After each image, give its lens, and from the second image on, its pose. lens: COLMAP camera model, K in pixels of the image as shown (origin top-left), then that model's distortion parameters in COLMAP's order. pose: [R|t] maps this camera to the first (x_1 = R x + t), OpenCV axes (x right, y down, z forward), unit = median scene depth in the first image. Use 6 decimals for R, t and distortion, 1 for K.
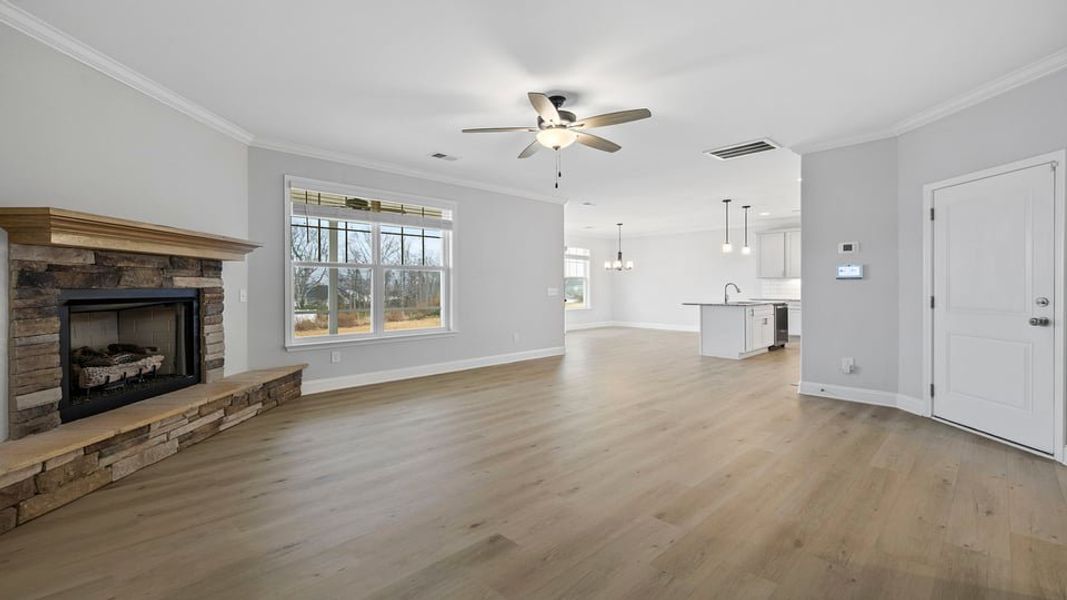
lens RADIAL K [[453.7, 0, 524.3], [0, 453.7, 290.3], [0, 0, 1]] dist [0.002759, -0.000333]
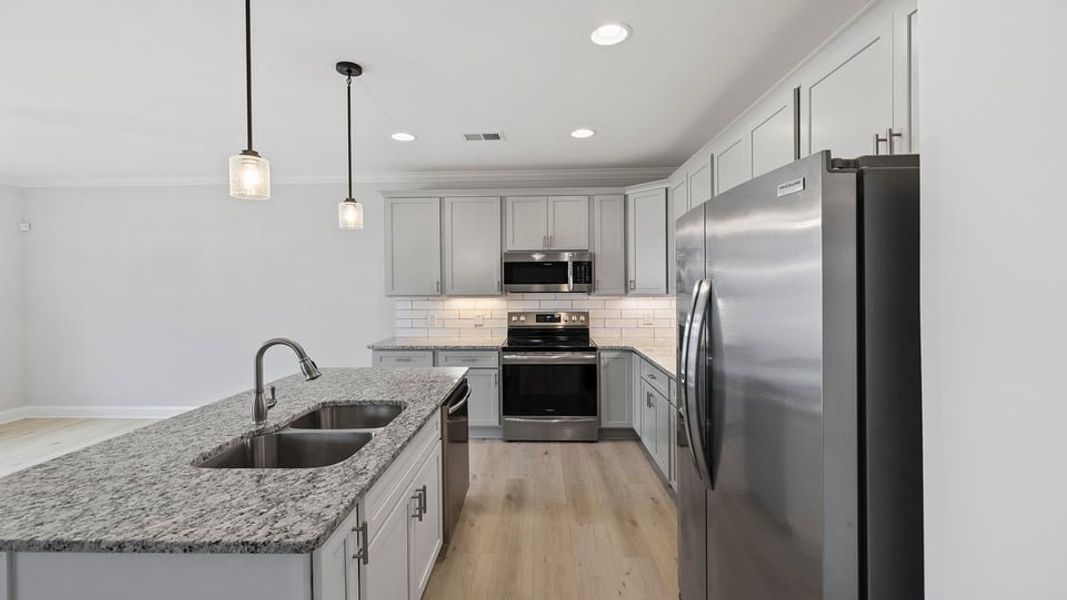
lens RADIAL K [[453.7, 0, 524.3], [0, 453.7, 290.3], [0, 0, 1]] dist [0.002759, -0.000333]
pose [[0.719107, -0.008488, 0.694847, 0.767625], [0.010548, 0.999944, 0.001298, -0.080475], [-0.694819, 0.006396, 0.719156, 1.493494]]
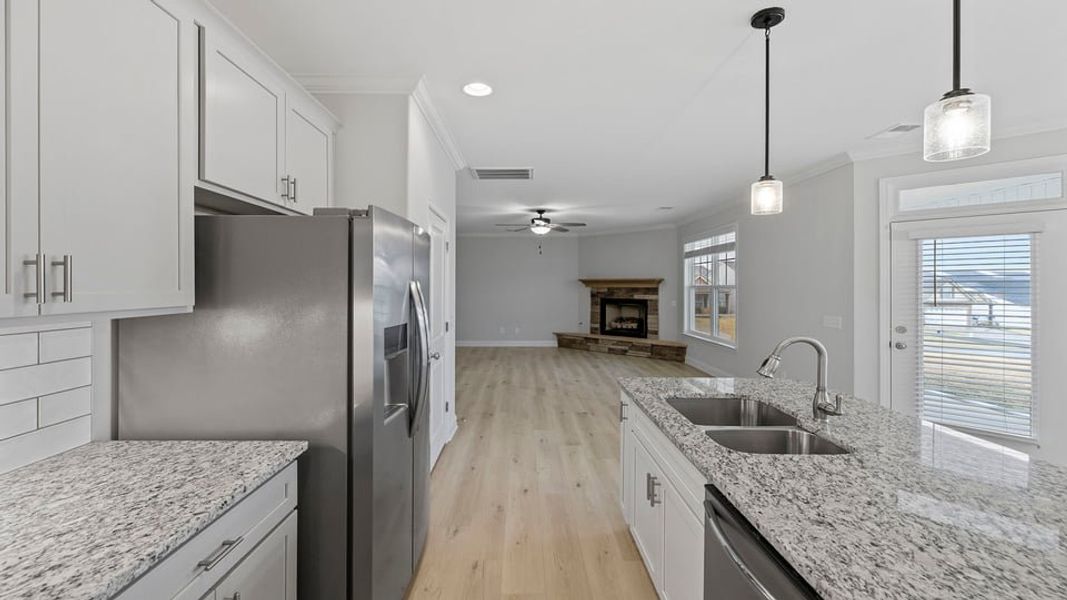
lens RADIAL K [[453.7, 0, 524.3], [0, 453.7, 290.3], [0, 0, 1]] dist [0.002759, -0.000333]
pose [[-0.687781, 0.007923, -0.725875, 1.437607], [-0.006073, 0.999843, 0.016667, -0.085857], [0.725892, 0.015872, -0.687625, 2.098142]]
